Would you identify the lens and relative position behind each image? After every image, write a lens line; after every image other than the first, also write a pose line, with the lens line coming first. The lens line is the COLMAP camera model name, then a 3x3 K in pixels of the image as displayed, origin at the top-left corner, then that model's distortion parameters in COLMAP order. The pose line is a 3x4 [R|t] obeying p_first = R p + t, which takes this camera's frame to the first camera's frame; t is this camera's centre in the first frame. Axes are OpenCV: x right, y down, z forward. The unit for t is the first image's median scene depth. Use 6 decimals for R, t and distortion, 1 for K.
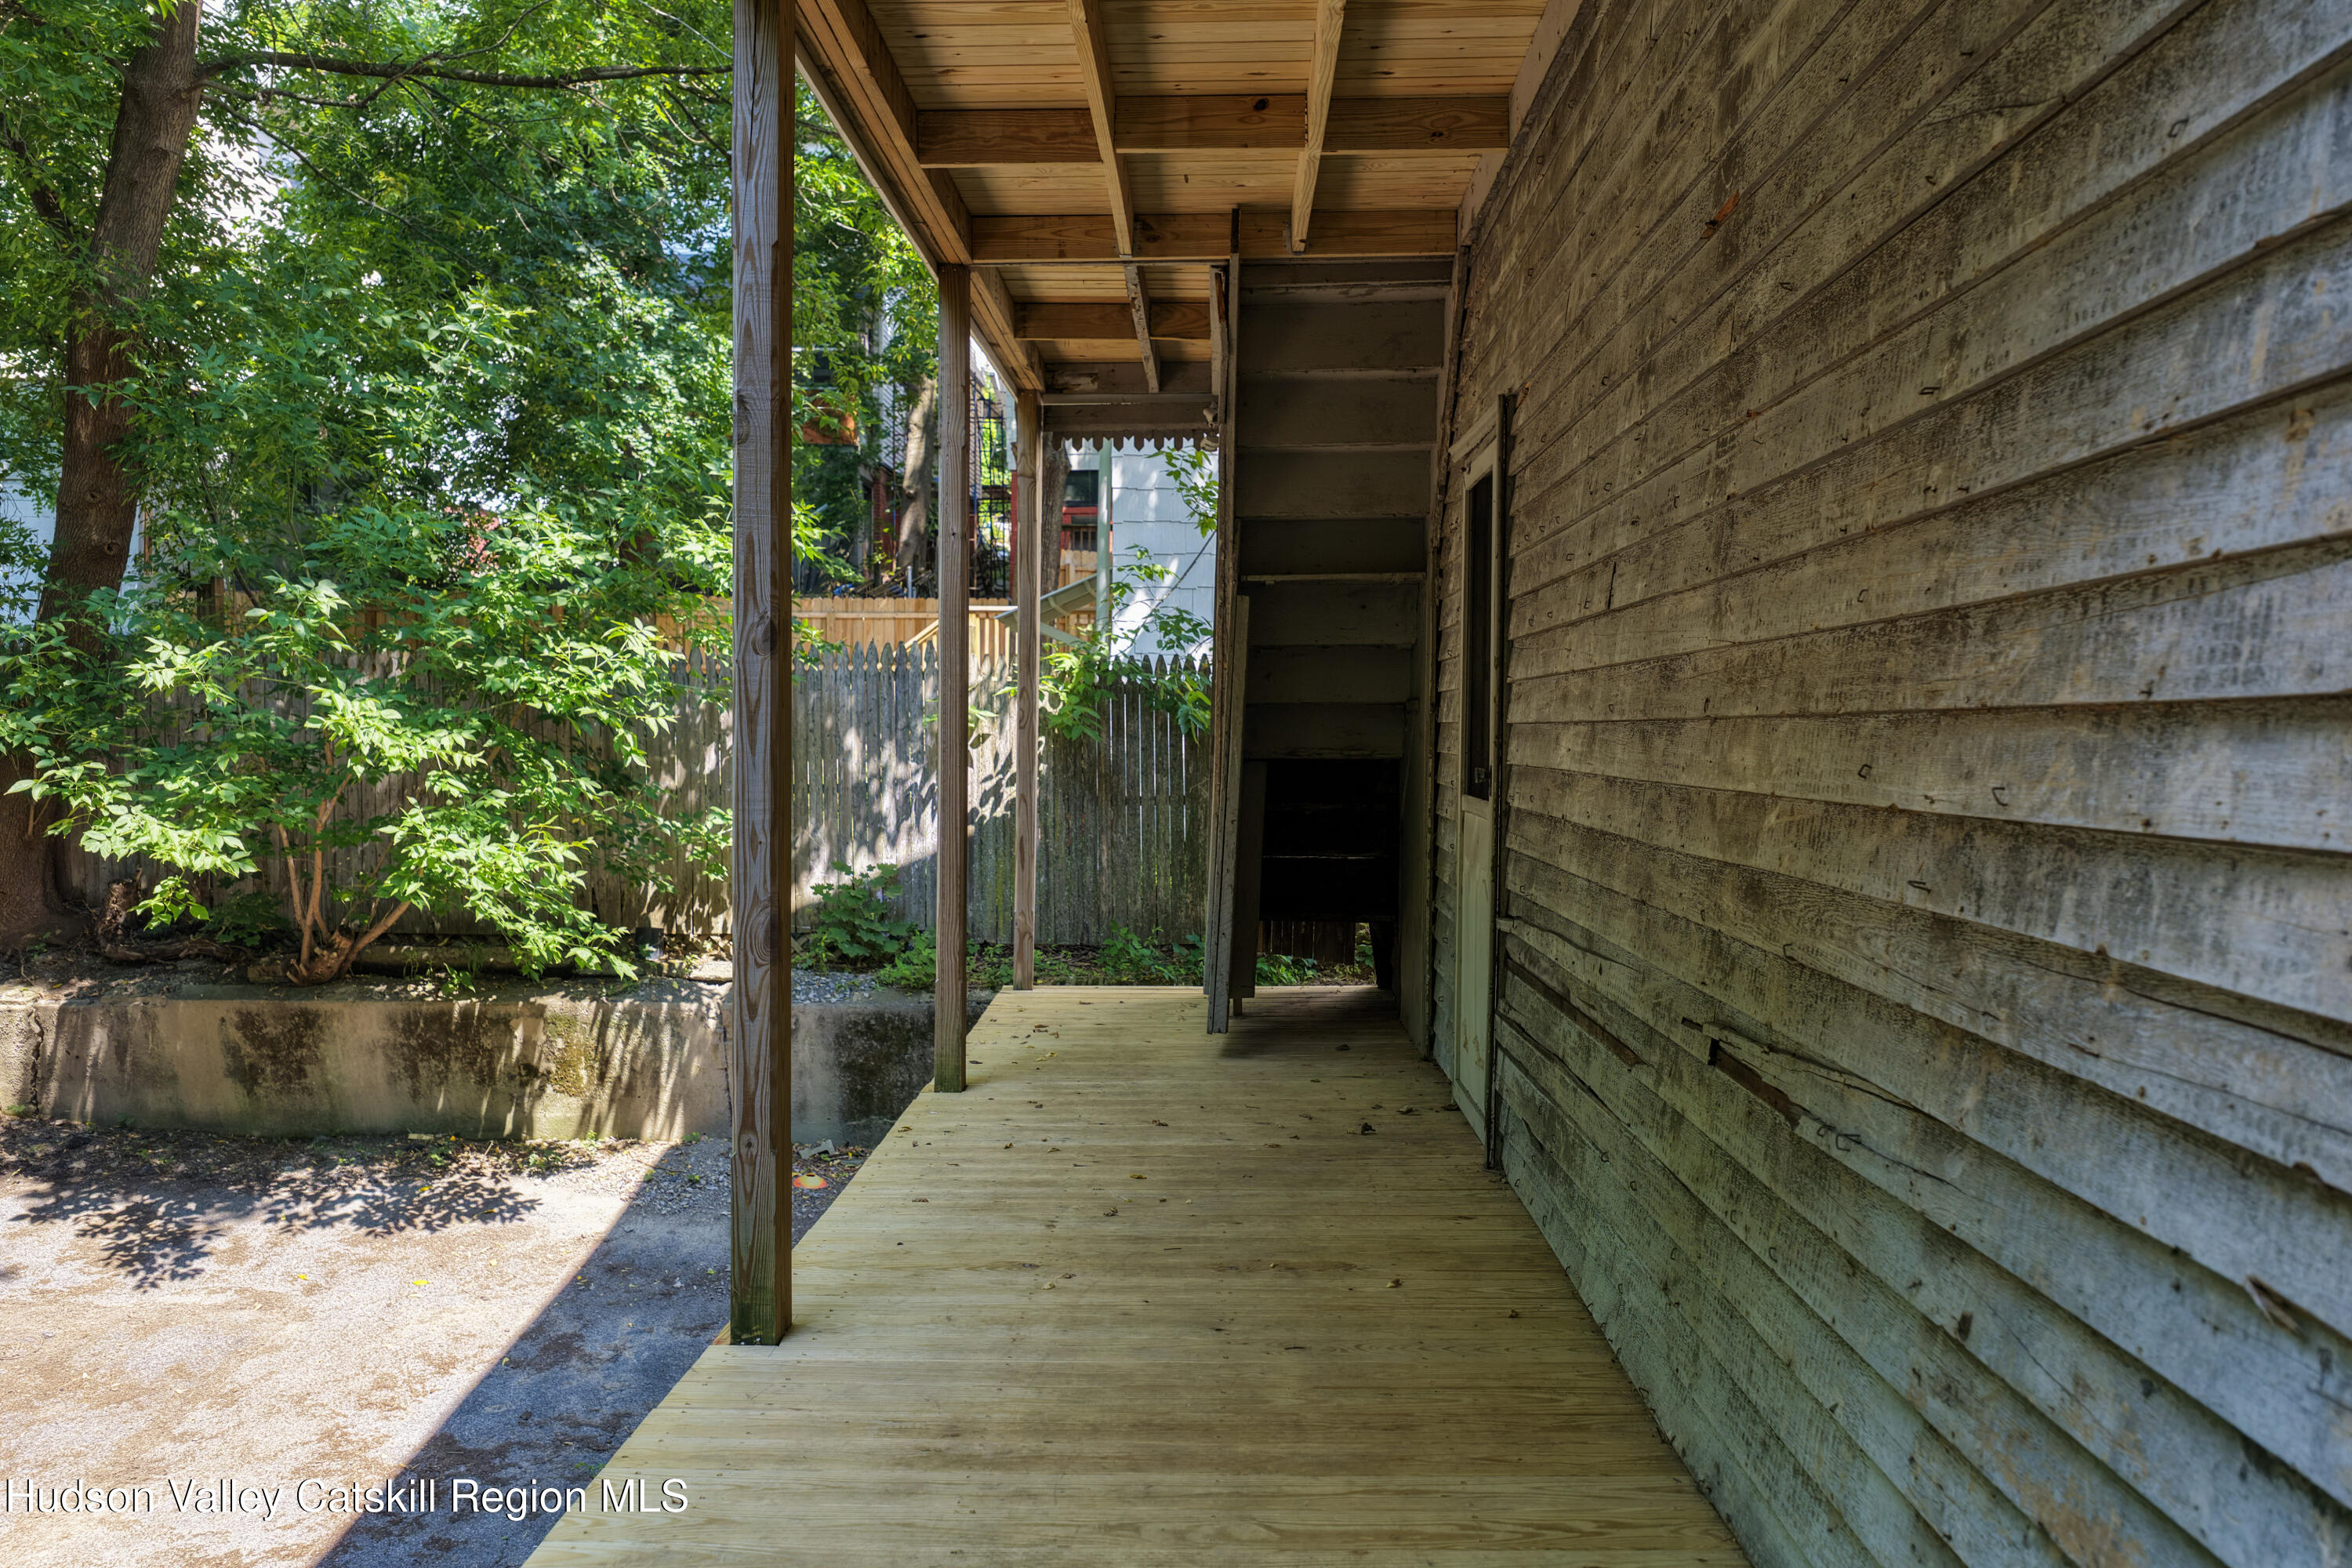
lens RADIAL K [[1962.2, 0, 1172.6], [0, 1962.2, 784.6], [0, 0, 1]] dist [-0.006560, 0.039143]
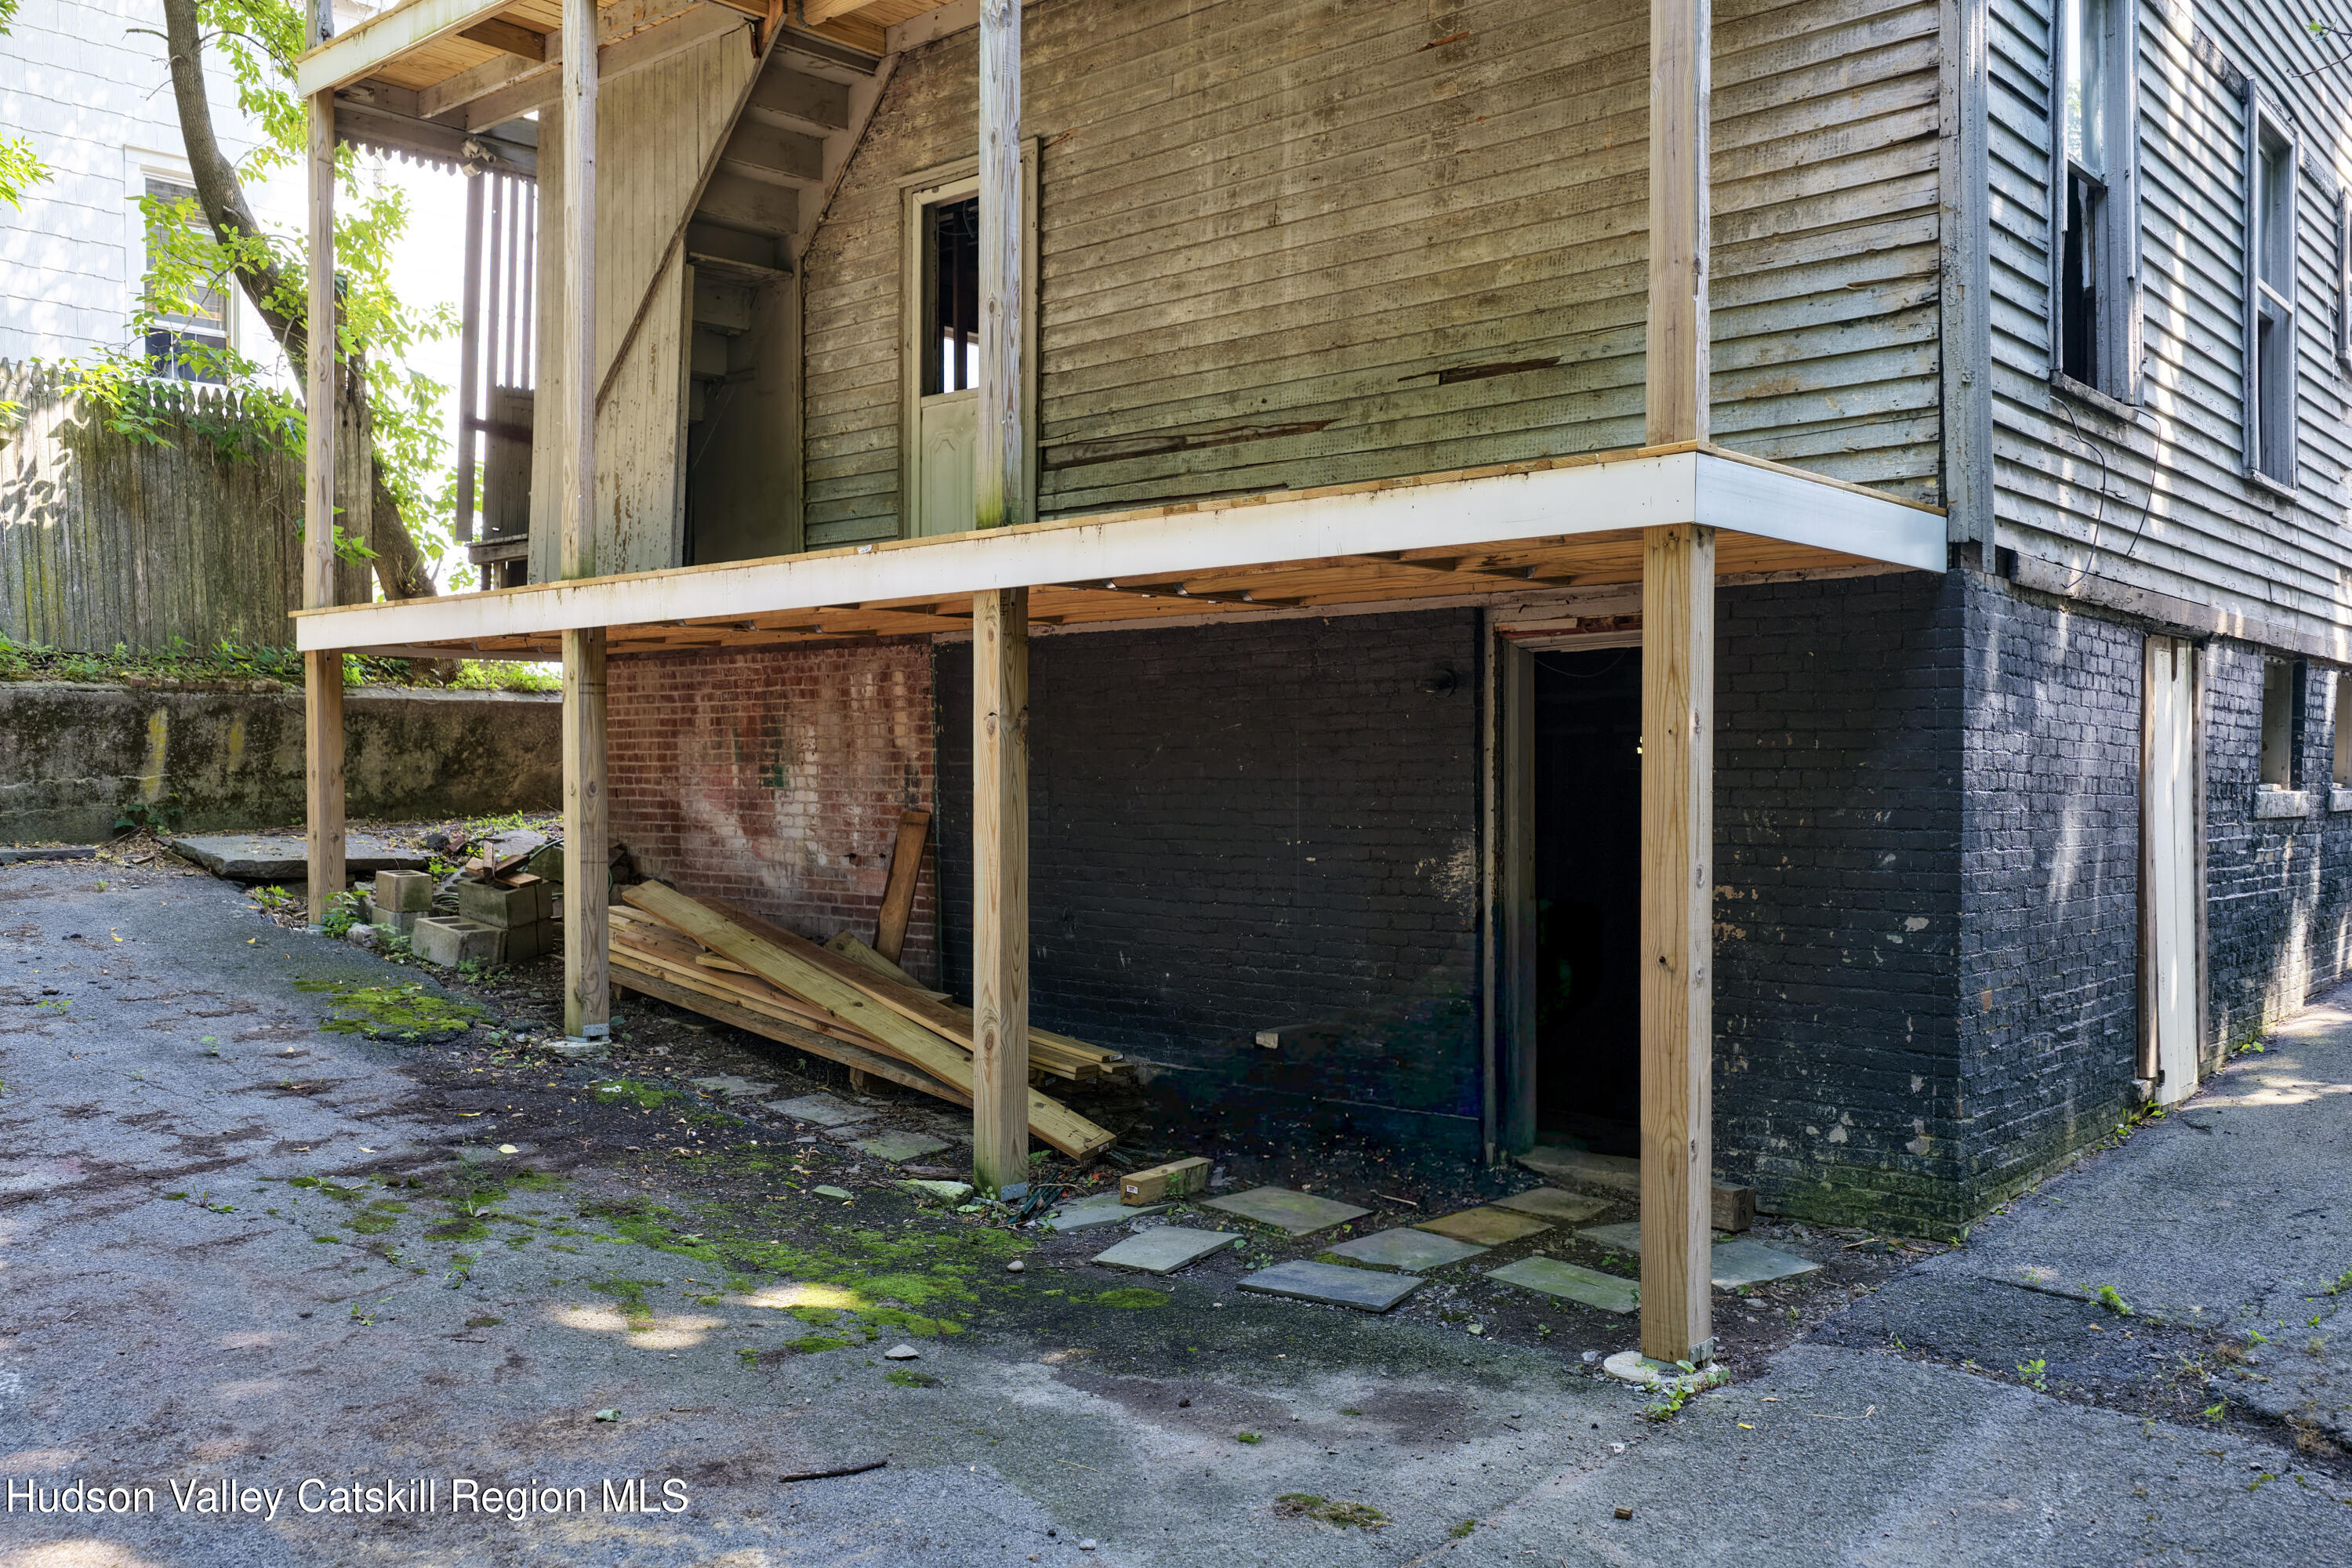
lens RADIAL K [[1962.2, 0, 1179.2], [0, 1962.2, 779.7], [0, 0, 1]] dist [-0.006560, 0.039143]
pose [[0.631867, -0.010996, 0.774999, -1.512084], [0.030609, 0.999473, -0.010775, 0.536406], [-0.774473, 0.030530, 0.631870, -0.239353]]
